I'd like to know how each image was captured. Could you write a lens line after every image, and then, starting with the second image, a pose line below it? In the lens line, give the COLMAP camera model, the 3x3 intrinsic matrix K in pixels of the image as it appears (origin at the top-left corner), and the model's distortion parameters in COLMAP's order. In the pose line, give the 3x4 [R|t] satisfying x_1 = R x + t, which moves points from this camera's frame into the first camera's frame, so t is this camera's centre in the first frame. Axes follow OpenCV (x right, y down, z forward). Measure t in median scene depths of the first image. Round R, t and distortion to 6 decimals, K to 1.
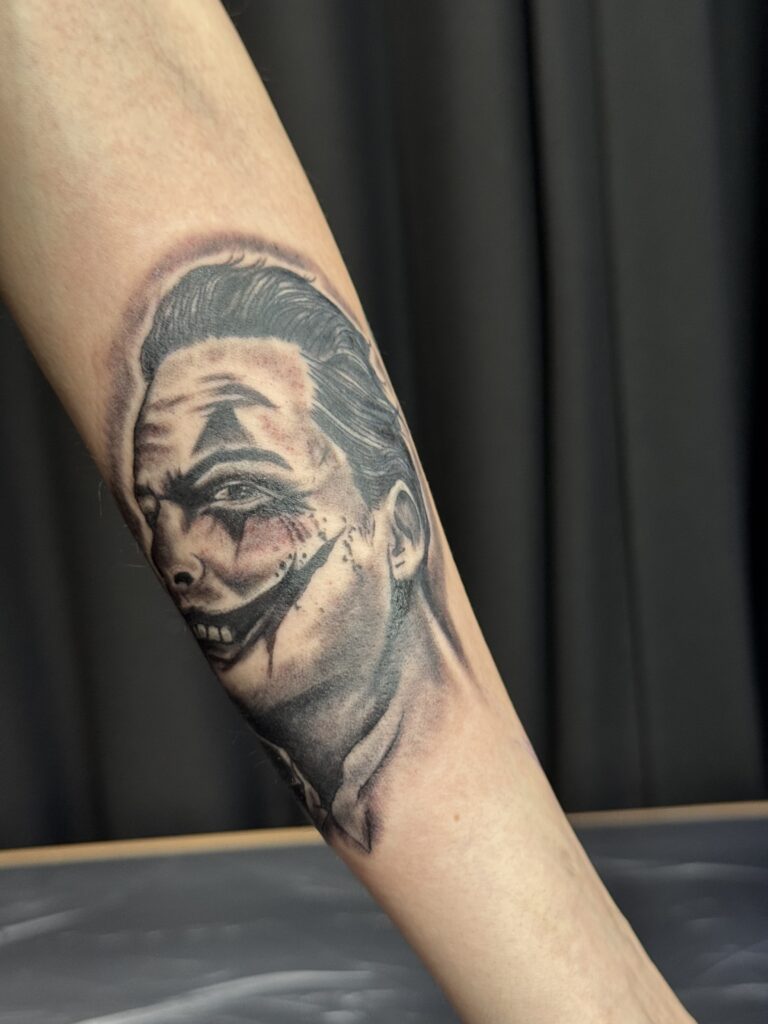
lens RADIAL K [[1423.3, 0, 383.7], [0, 1423.3, 516.8], [0, 0, 1]] dist [0.080732, 0.000000]
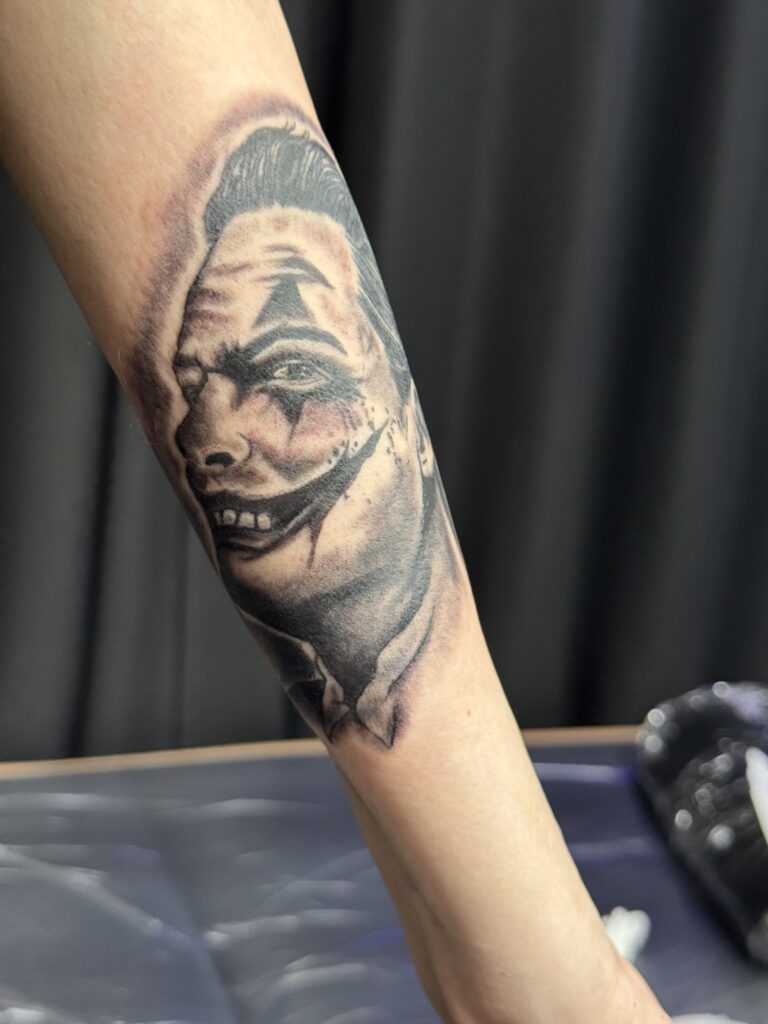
lens RADIAL K [[1423.3, 0, 383.4], [0, 1423.3, 506.8], [0, 0, 1]] dist [0.080732, 0.000000]
pose [[0.916162, 0.058439, 0.396525, -0.416273], [-0.067516, 0.997678, 0.008958, 0.059400], [-0.395081, -0.034979, 0.917980, 0.100018]]
